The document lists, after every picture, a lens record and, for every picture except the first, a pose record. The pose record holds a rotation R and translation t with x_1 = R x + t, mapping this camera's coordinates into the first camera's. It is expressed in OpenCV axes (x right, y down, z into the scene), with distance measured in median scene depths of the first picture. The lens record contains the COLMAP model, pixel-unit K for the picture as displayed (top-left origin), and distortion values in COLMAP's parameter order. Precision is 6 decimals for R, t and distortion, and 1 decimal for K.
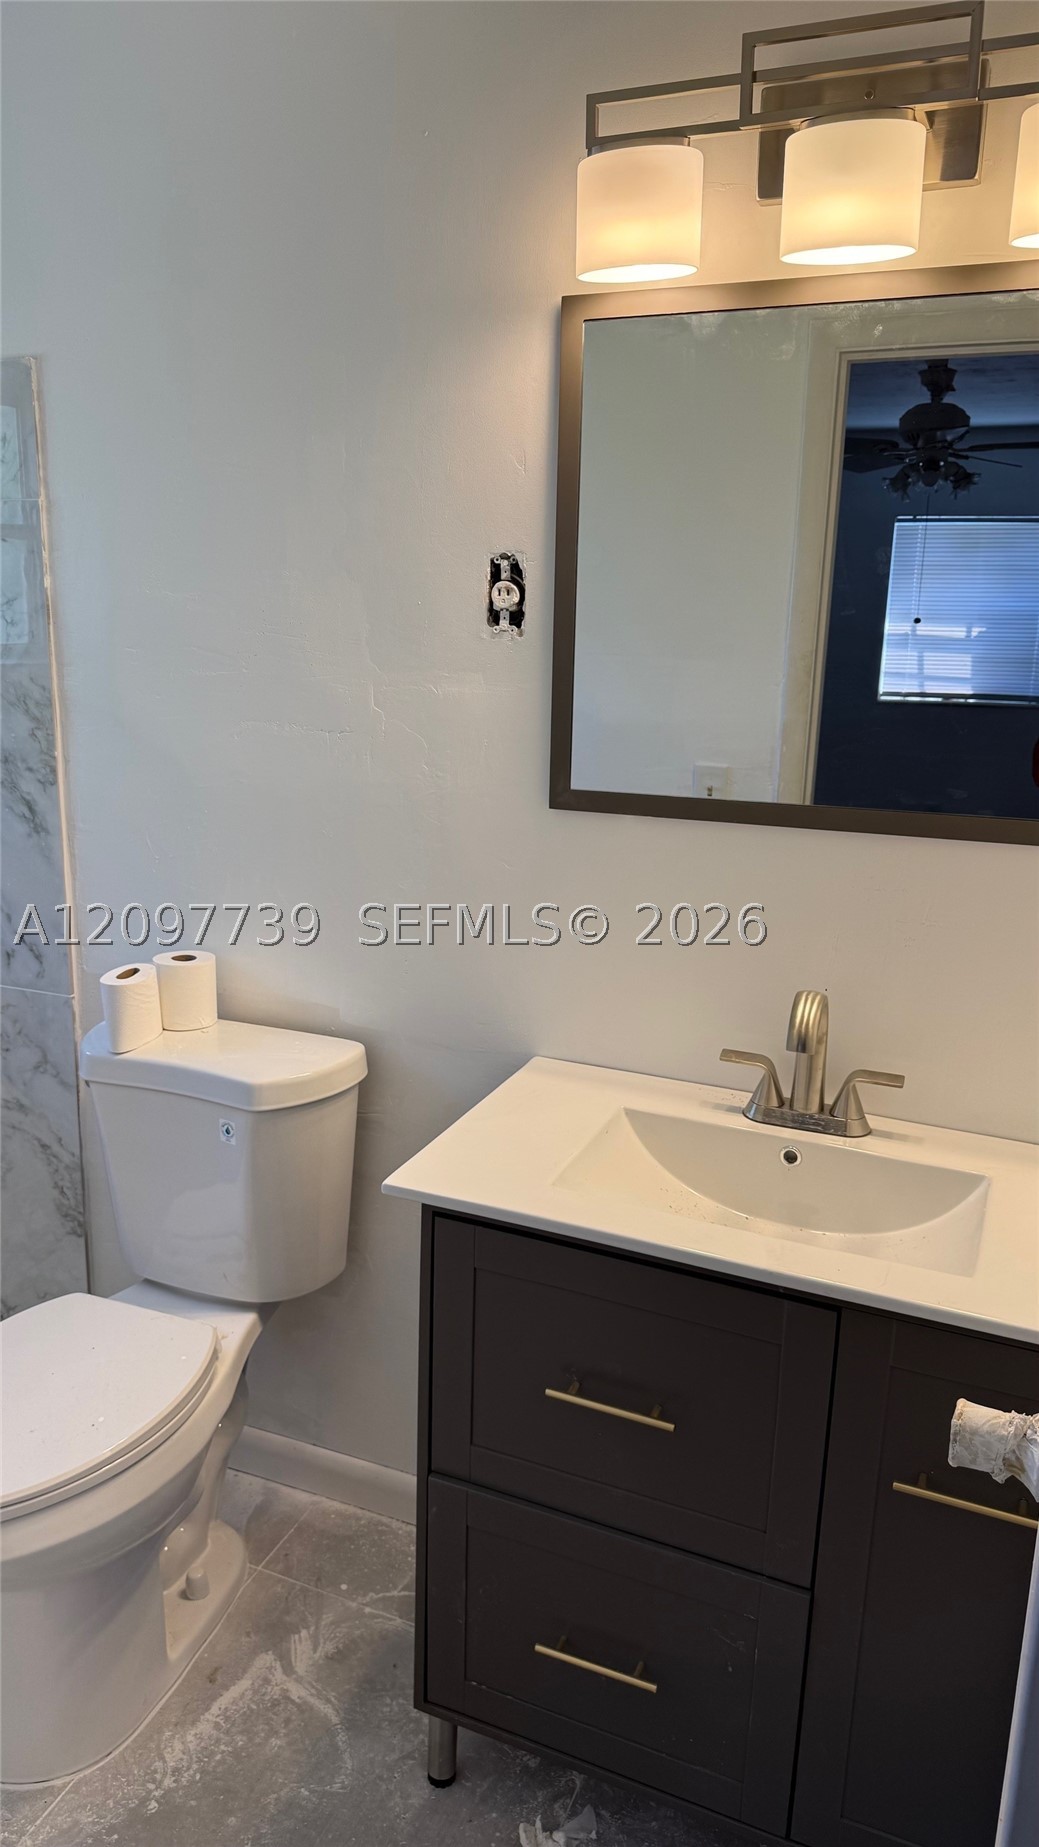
lens RADIAL K [[1358.7, 0, 519.5], [0, 1358.7, 923.5], [0, 0, 1]] dist [0.204132, -0.172366]
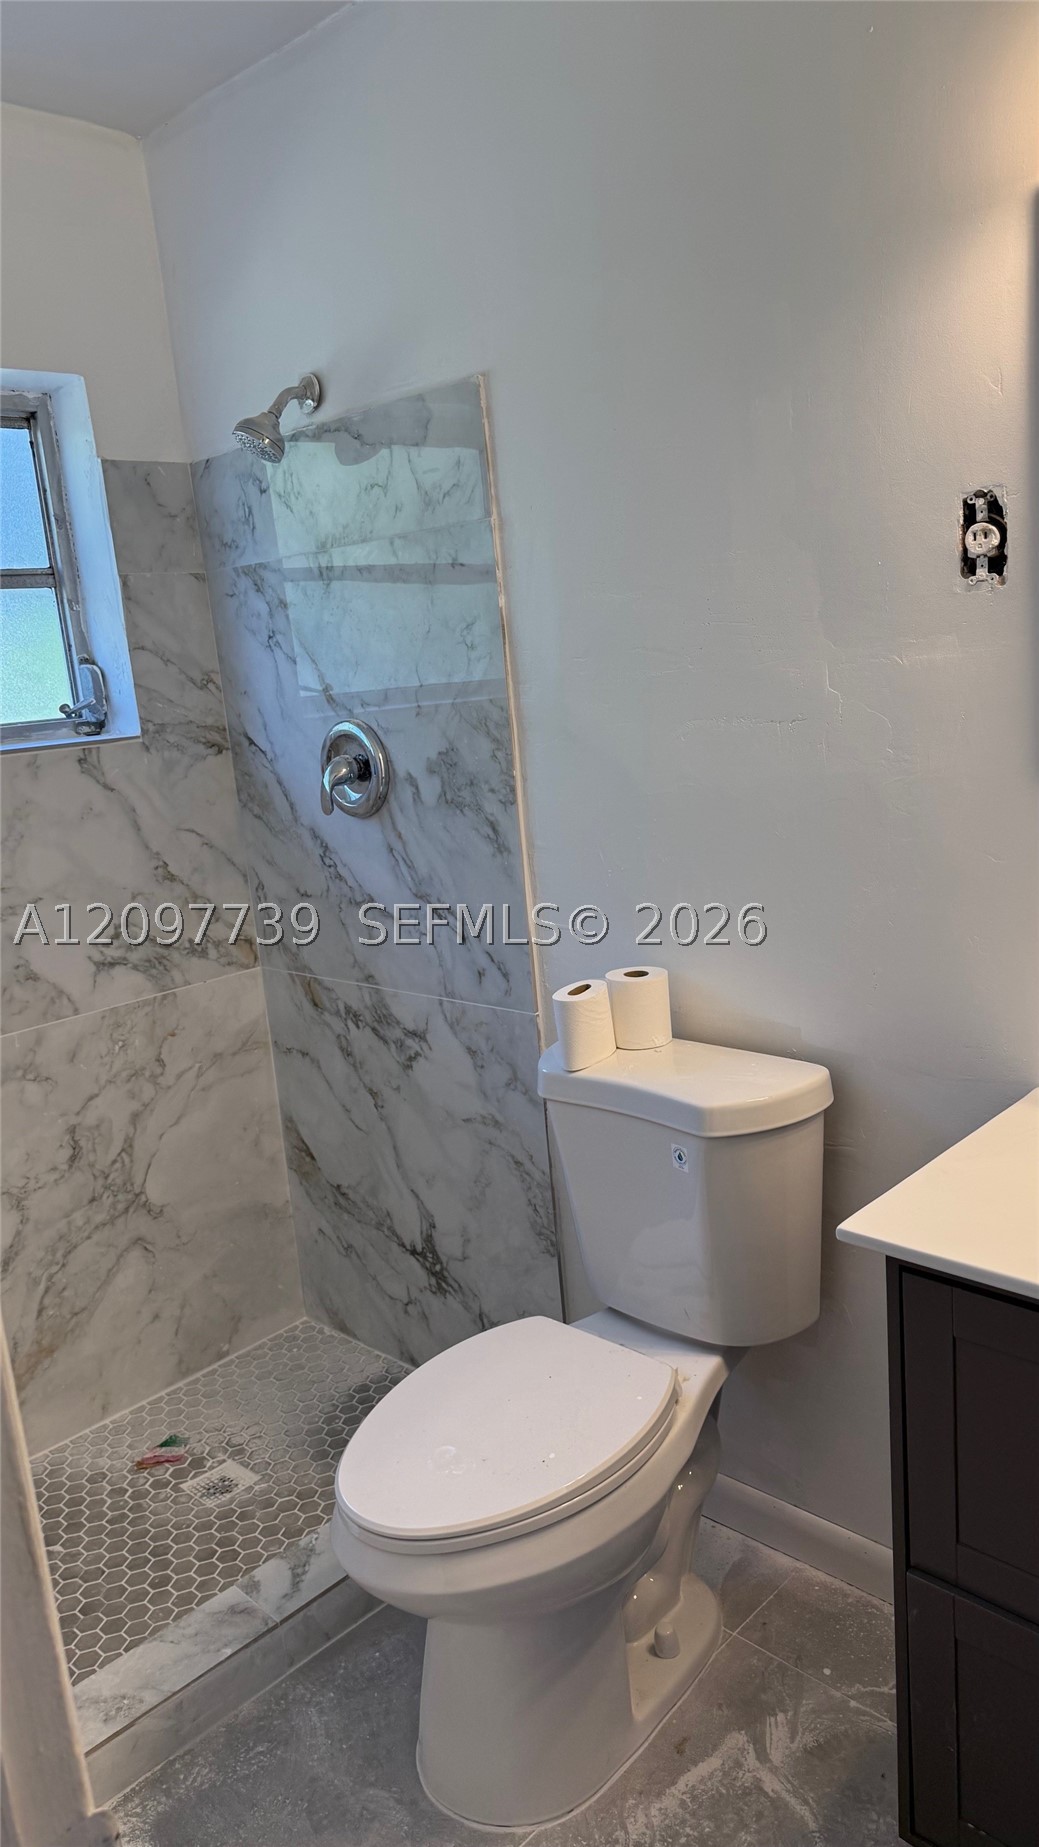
lens RADIAL K [[1344.1, 0, 519.5], [0, 1344.1, 923.5], [0, 0, 1]] dist [0.125895, -0.162903]
pose [[0.934643, -0.026225, -0.354619, 0.014931], [0.017805, 0.999477, -0.026986, 0.015333], [0.355141, 0.018909, 0.934621, 0.103427]]
